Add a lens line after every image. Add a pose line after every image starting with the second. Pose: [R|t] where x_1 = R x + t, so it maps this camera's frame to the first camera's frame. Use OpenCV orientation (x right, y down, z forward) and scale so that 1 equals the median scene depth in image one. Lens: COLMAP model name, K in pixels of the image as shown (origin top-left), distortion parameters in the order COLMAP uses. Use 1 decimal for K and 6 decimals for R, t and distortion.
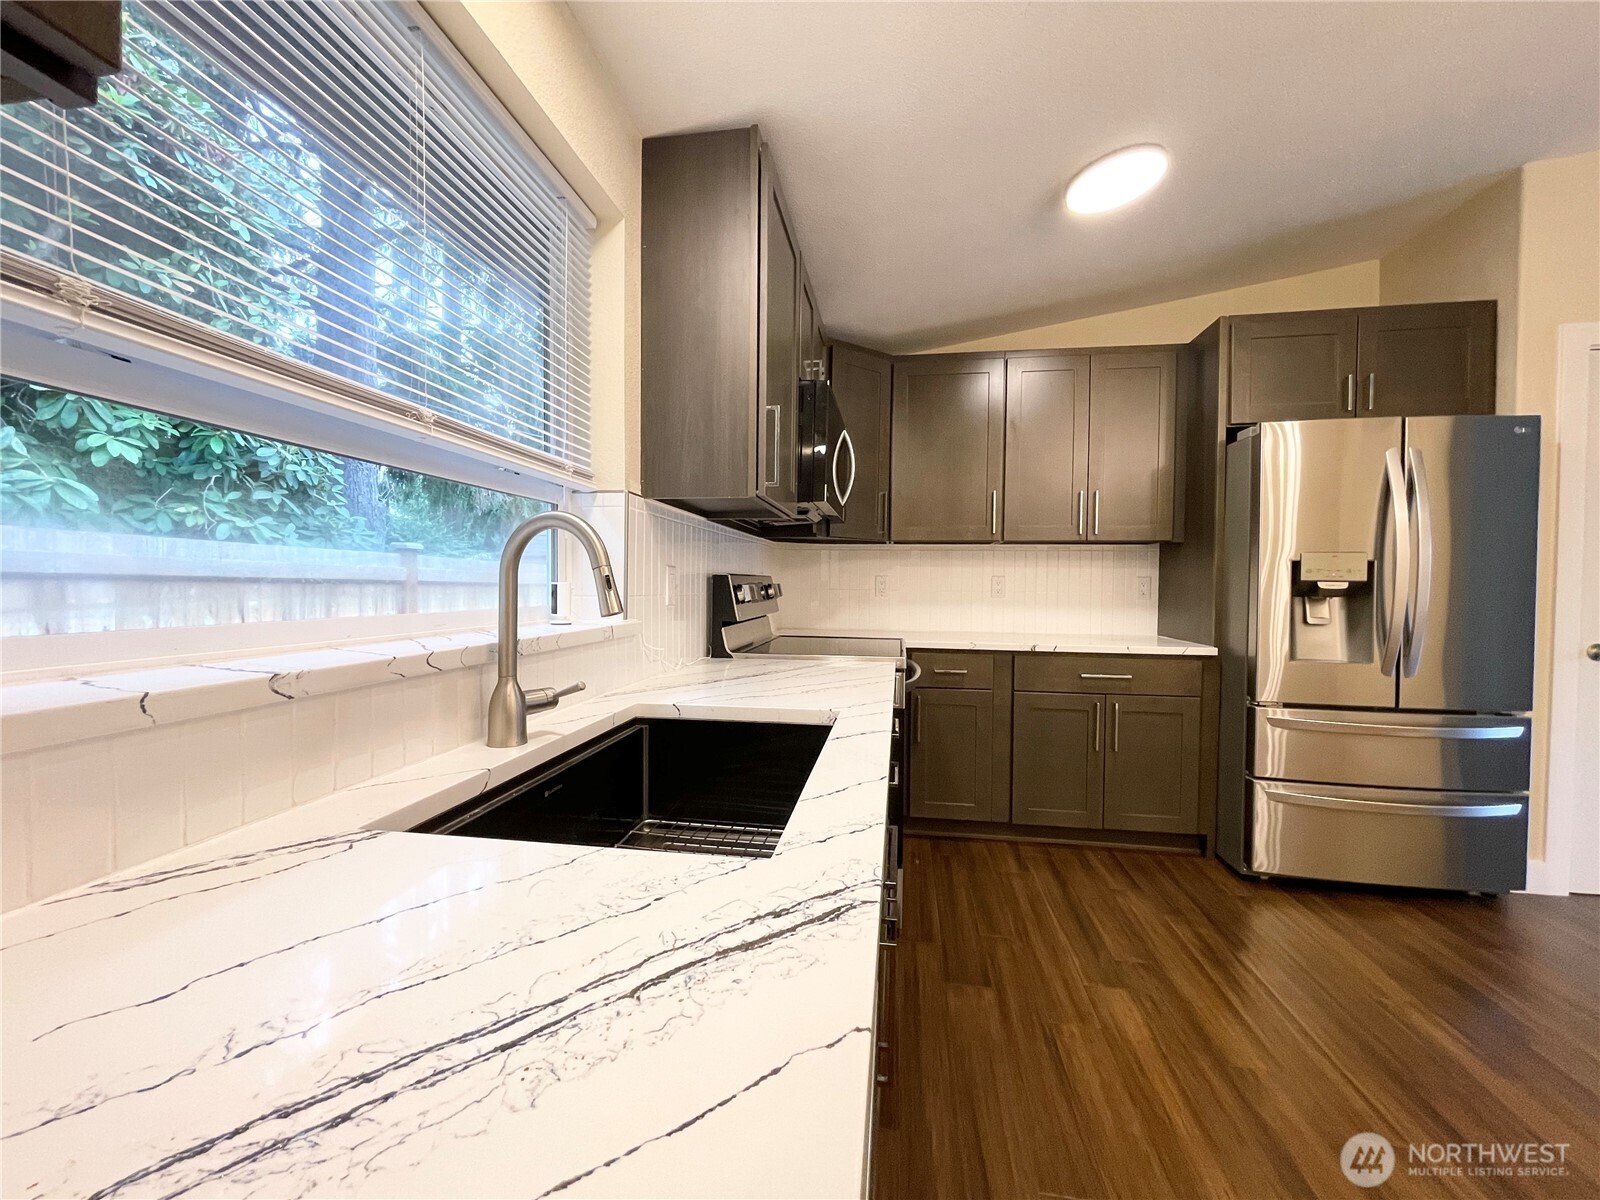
lens RADIAL K [[650.8, 0, 796.0], [0, 650.8, 600.0], [0, 0, 1]] dist [0.005909, -0.002762]
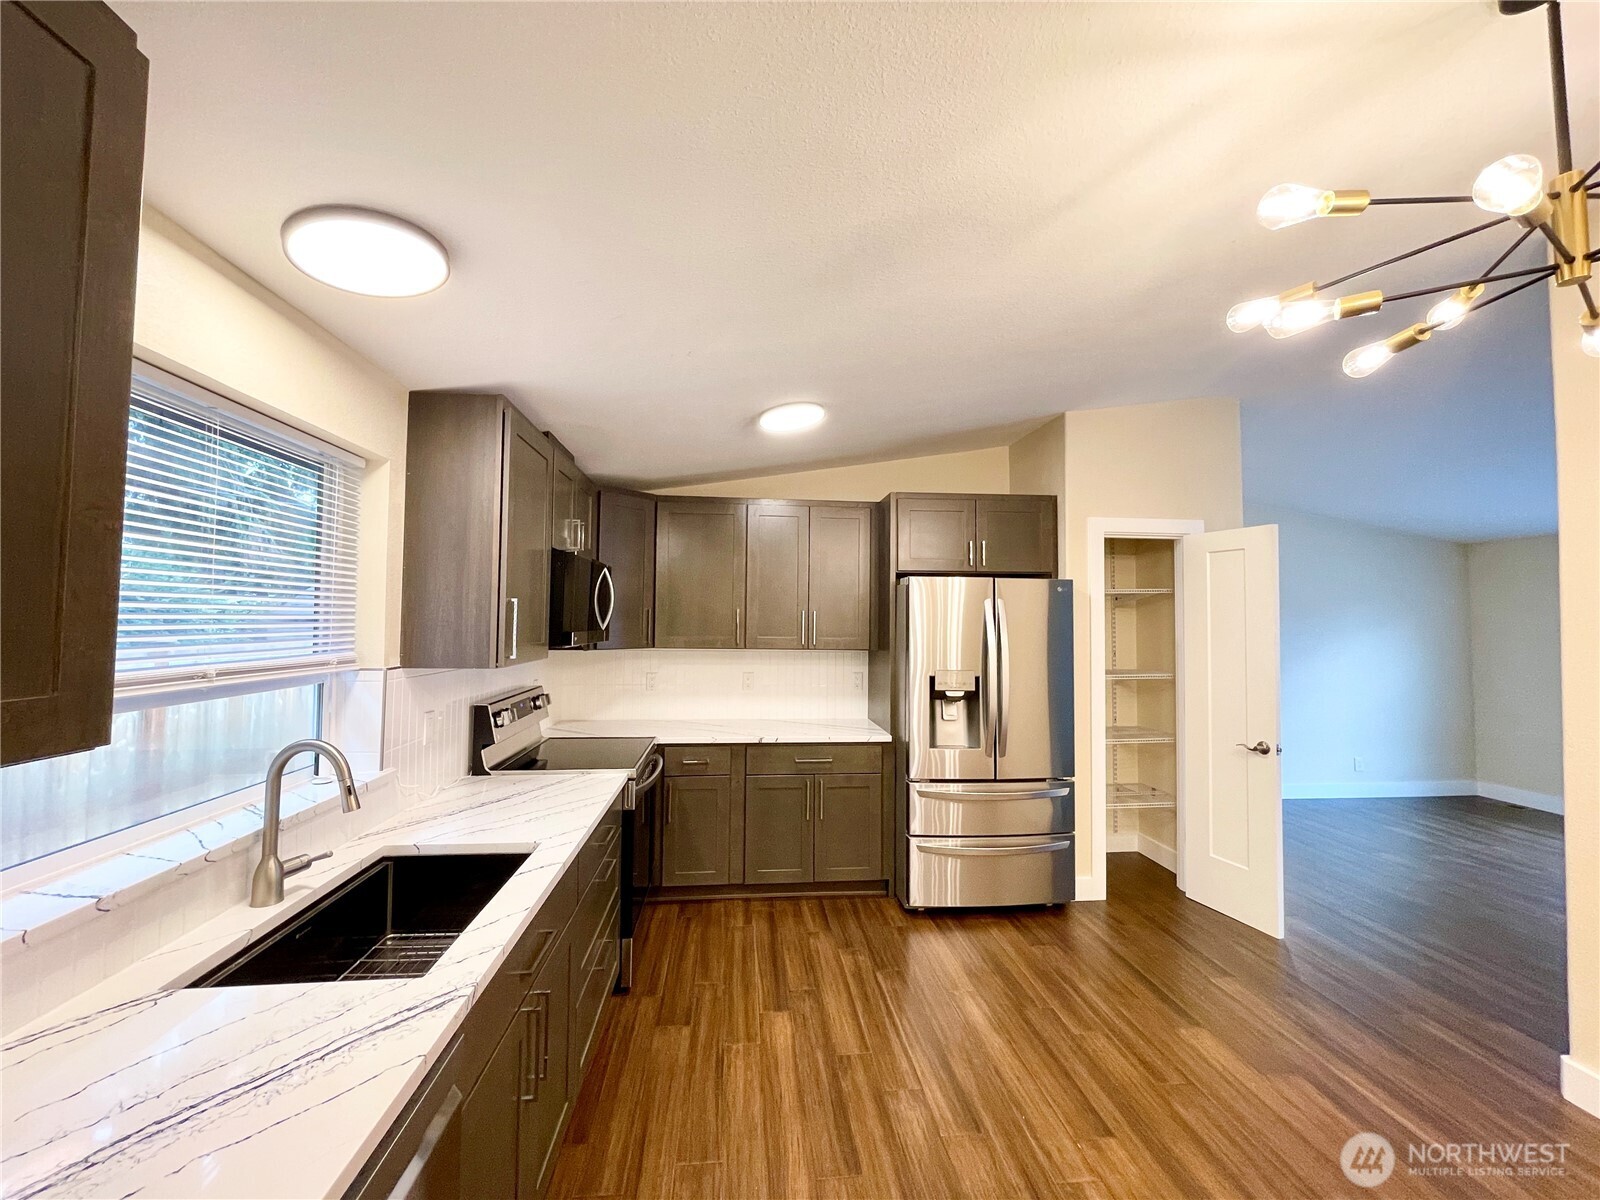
lens RADIAL K [[654.3, 0, 793.6], [0, 654.3, 599.3], [0, 0, 1]] dist [0.009663, -0.000680]
pose [[0.970100, 0.007346, 0.242596, 0.136763], [0.005947, 0.998522, -0.054017, -0.153047], [-0.242634, 0.053845, 0.968622, -0.304578]]
